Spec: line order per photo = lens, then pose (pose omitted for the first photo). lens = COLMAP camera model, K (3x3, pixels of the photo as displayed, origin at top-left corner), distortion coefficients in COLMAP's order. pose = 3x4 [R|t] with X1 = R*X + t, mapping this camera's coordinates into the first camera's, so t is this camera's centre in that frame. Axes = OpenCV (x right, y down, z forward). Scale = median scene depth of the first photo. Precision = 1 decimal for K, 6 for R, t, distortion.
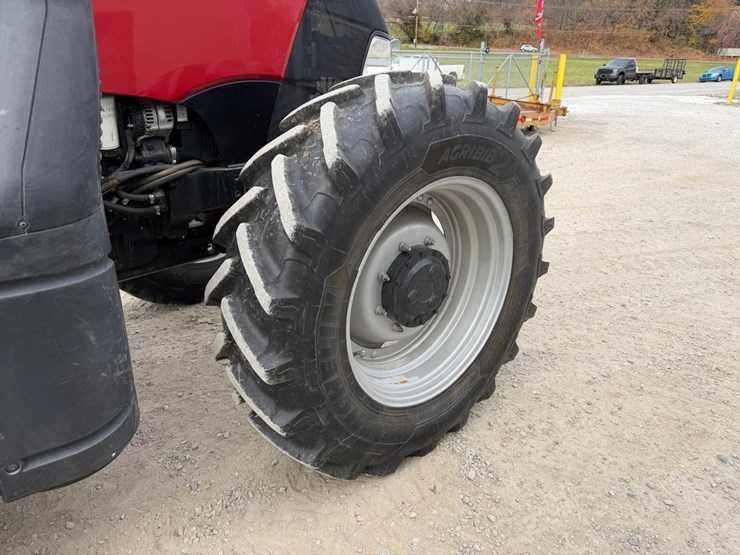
lens RADIAL K [[519.2, 0, 361.4], [0, 519.2, 278.5], [0, 0, 1]] dist [0.046265, -0.053529]
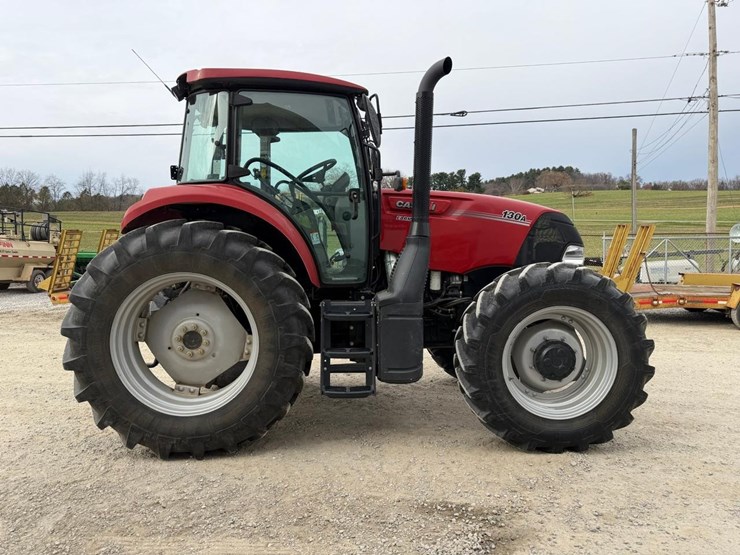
lens RADIAL K [[519.2, 0, 361.4], [0, 519.2, 278.5], [0, 0, 1]] dist [0.046265, -0.053529]
pose [[0.771026, 0.024439, -0.636334, 0.865853], [-0.230017, 0.942487, -0.242508, 0.408815], [0.593810, 0.333348, 0.732304, -1.131823]]
